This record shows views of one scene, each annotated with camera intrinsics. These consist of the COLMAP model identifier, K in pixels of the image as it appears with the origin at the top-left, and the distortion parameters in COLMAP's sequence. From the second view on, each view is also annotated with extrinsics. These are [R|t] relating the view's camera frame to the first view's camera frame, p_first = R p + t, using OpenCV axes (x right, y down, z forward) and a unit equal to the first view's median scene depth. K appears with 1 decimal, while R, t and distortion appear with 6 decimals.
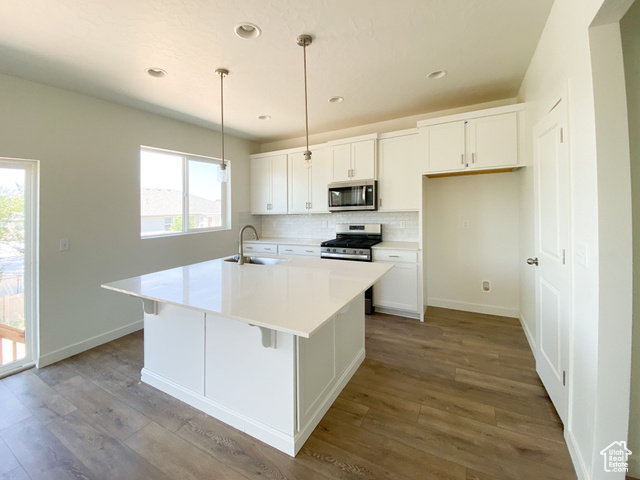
lens RADIAL K [[272.3, 0, 320.9], [0, 272.3, 231.3], [0, 0, 1]] dist [-0.000724, -0.000850]
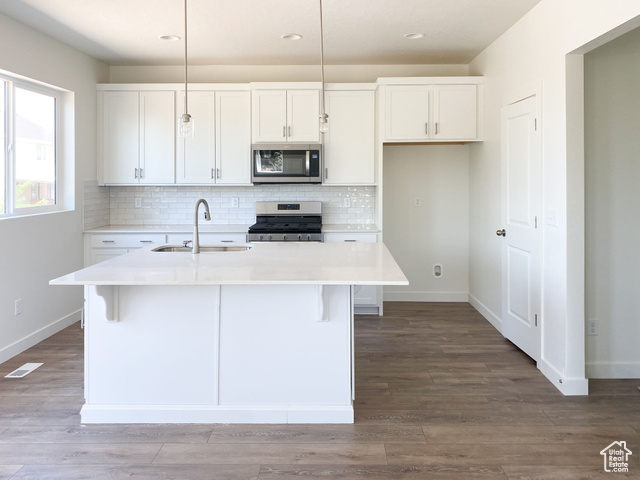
lens RADIAL K [[495.8, 0, 320.0], [0, 495.8, 240.0], [0, 0, 1]] dist [0.031455, -0.003198]
pose [[0.887870, -0.030207, 0.459102, -0.484260], [0.014675, 0.999194, 0.037363, 0.033415], [-0.459861, -0.026436, 0.887597, -0.269490]]
